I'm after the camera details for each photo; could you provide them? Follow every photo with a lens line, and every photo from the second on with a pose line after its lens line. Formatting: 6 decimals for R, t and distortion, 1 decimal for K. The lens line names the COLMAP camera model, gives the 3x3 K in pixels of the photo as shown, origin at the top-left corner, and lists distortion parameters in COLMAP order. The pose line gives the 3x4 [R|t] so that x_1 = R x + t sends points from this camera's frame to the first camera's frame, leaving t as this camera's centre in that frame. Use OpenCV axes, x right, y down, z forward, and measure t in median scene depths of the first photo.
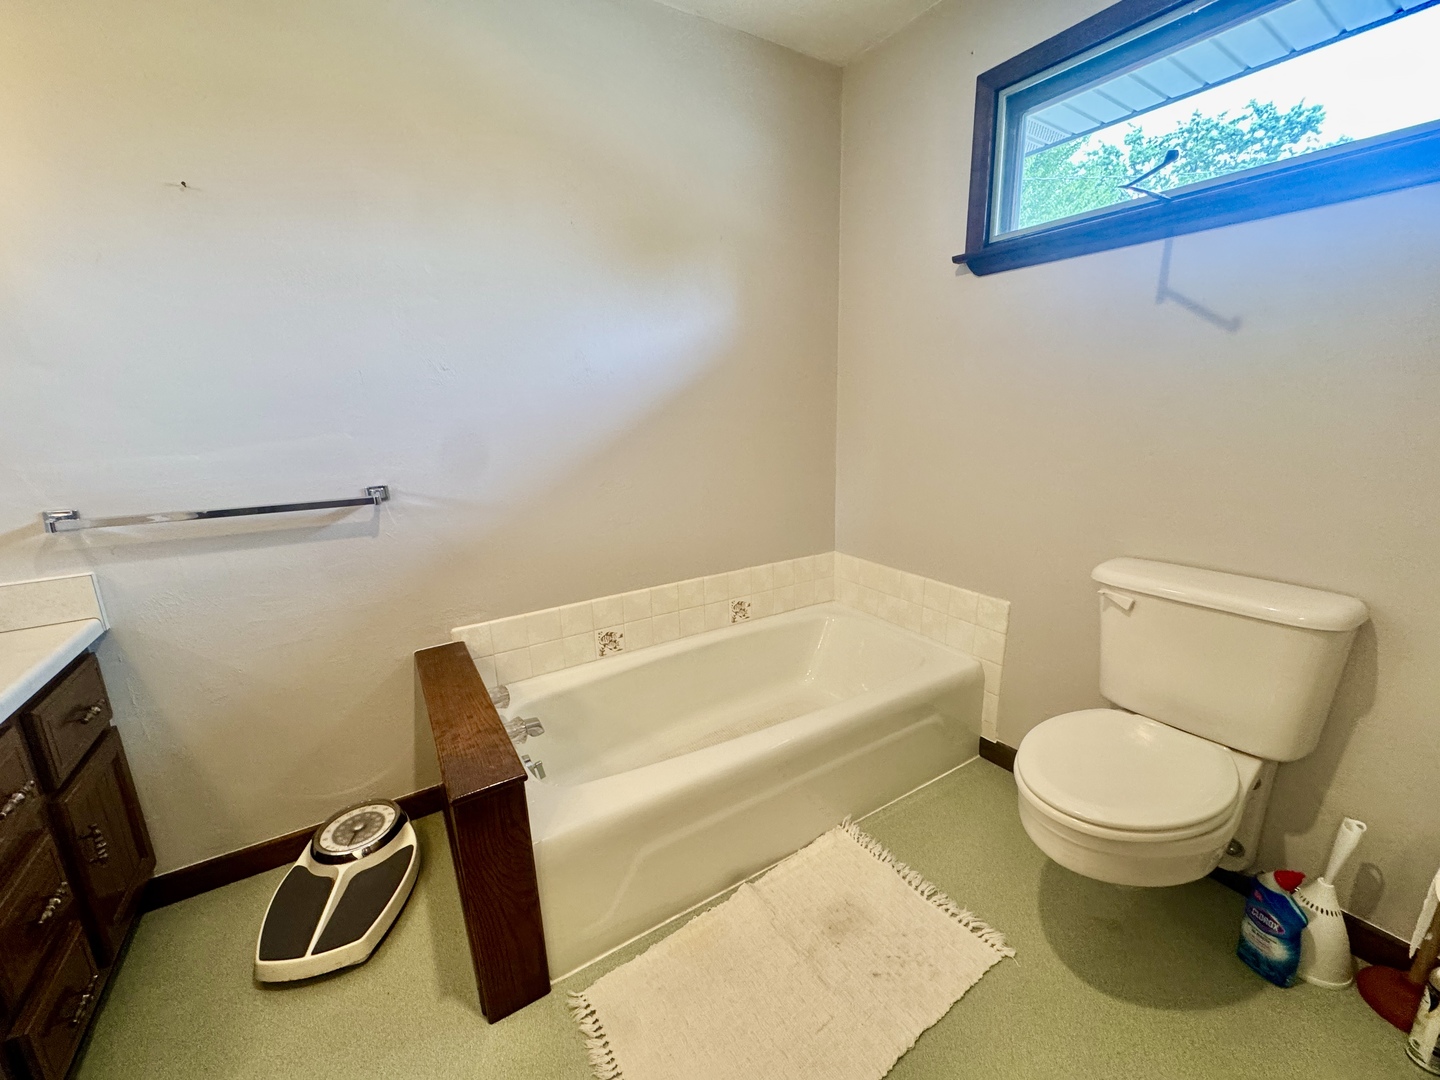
lens RADIAL K [[575.5, 0, 717.0], [0, 575.5, 539.3], [0, 0, 1]] dist [-0.003742, 0.000574]
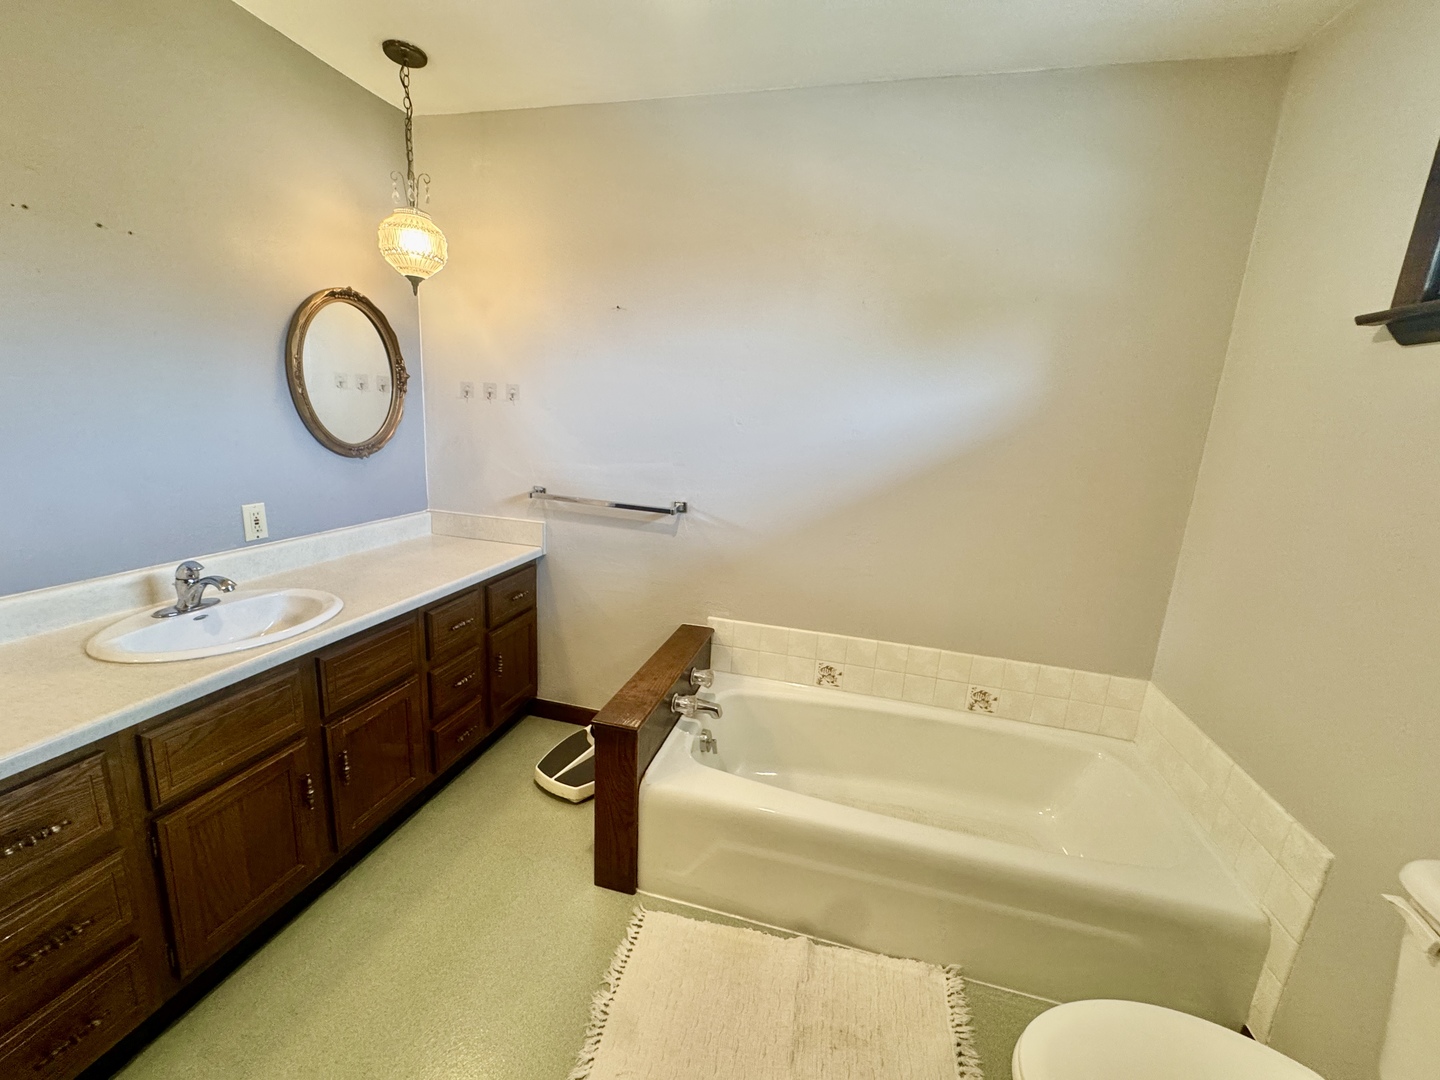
lens RADIAL K [[575.5, 0, 719.5], [0, 575.5, 537.0], [0, 0, 1]] dist [-0.003742, 0.000574]
pose [[0.690765, 0.219666, -0.688905, 0.460274], [-0.239425, 0.968478, 0.068740, -0.126872], [0.682289, 0.117458, 0.721585, 0.054145]]
